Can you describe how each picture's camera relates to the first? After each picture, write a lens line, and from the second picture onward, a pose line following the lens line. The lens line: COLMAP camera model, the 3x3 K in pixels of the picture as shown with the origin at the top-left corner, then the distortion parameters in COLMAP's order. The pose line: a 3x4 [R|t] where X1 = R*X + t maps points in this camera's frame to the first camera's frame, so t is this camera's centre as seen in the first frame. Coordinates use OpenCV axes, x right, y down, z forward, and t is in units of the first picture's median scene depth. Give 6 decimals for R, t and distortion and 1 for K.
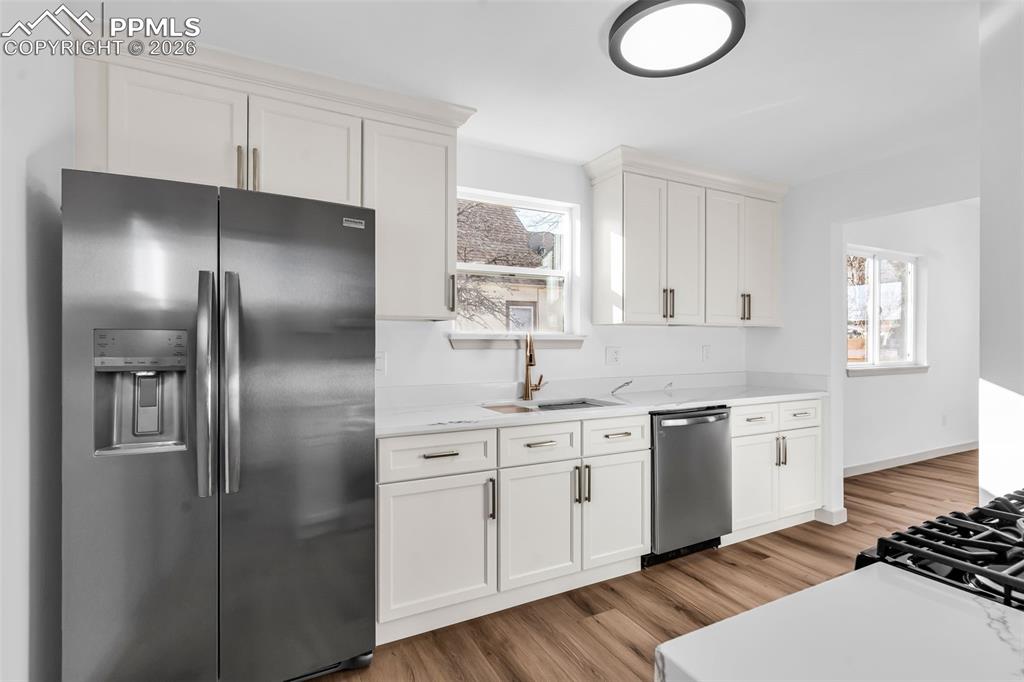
lens RADIAL K [[497.3, 0, 518.7], [0, 497.3, 338.7], [0, 0, 1]] dist [0.003600, 0.000731]
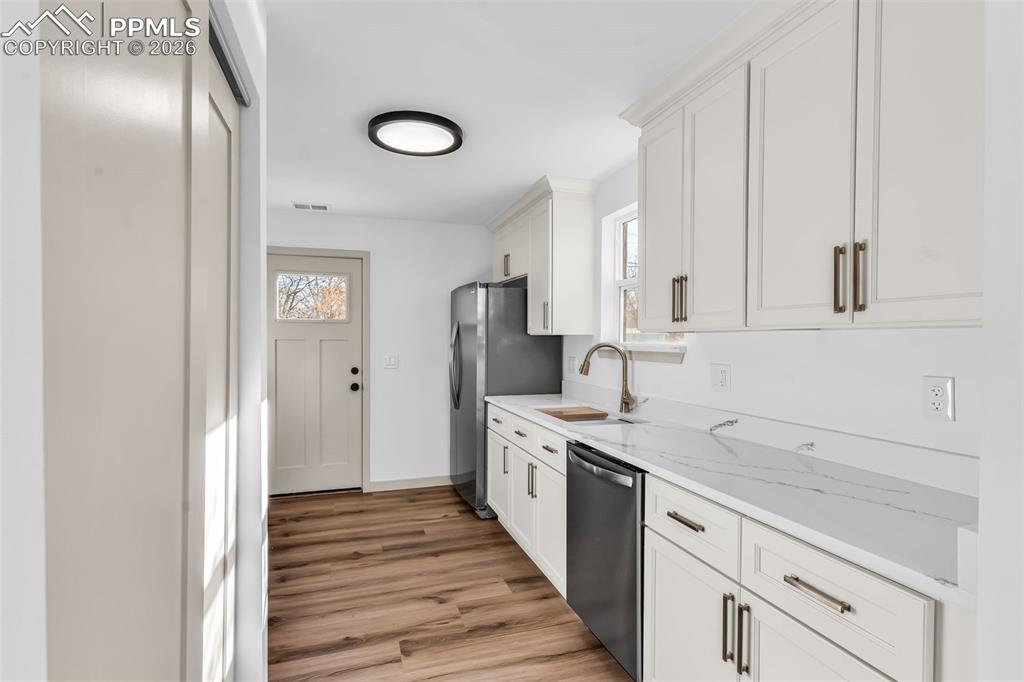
lens RADIAL K [[497.3, 0, 526.0], [0, 497.3, 344.0], [0, 0, 1]] dist [0.003600, 0.000731]
pose [[-0.145060, 0.012062, -0.989349, 1.009185], [0.006253, 0.999917, 0.011274, -0.023309], [0.989403, -0.004551, -0.145124, 0.933251]]
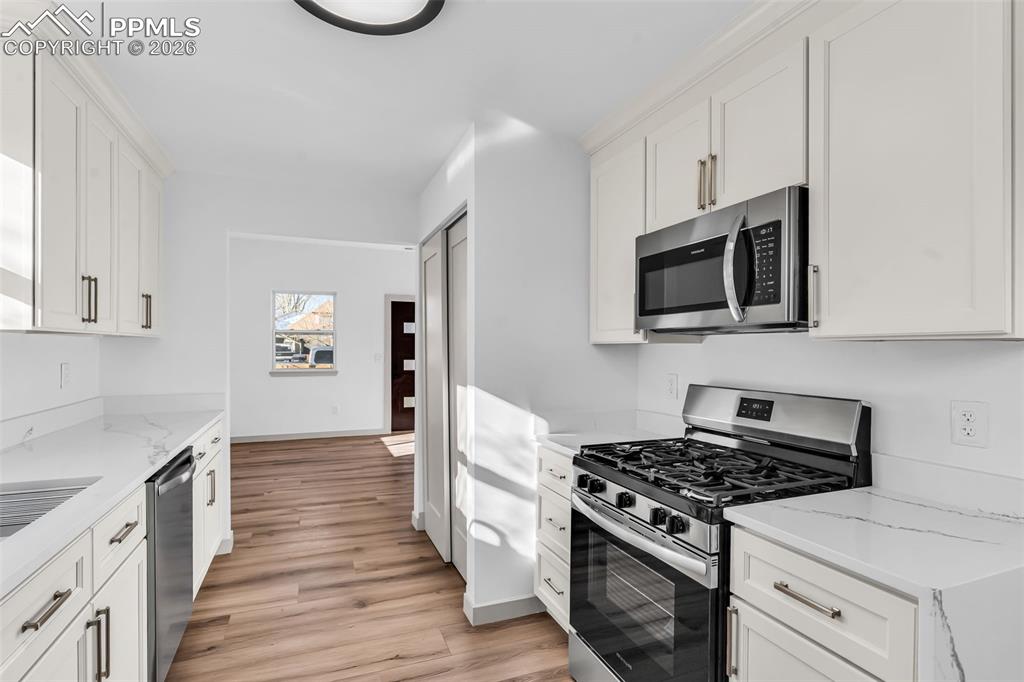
lens RADIAL K [[497.3, 0, 502.7], [0, 497.3, 350.5], [0, 0, 1]] dist [0.003600, 0.000731]
pose [[0.129385, -0.002060, 0.991592, -0.260649], [-0.012317, 0.999917, 0.003684, -0.017134], [-0.991518, -0.012690, 0.129349, 0.425102]]
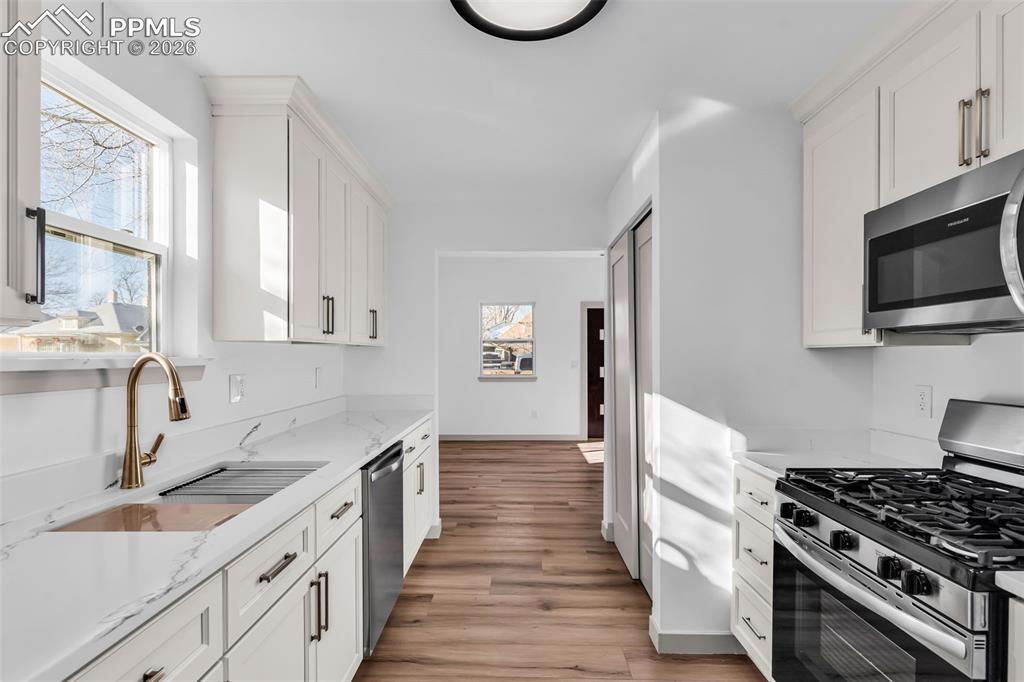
lens RADIAL K [[497.3, 0, 511.8], [0, 497.3, 357.6], [0, 0, 1]] dist [0.003600, 0.000731]
pose [[0.491969, -0.002136, 0.870610, -0.230157], [-0.007744, 0.999947, 0.006830, -0.014942], [-0.870578, -0.010102, 0.491926, 0.401073]]
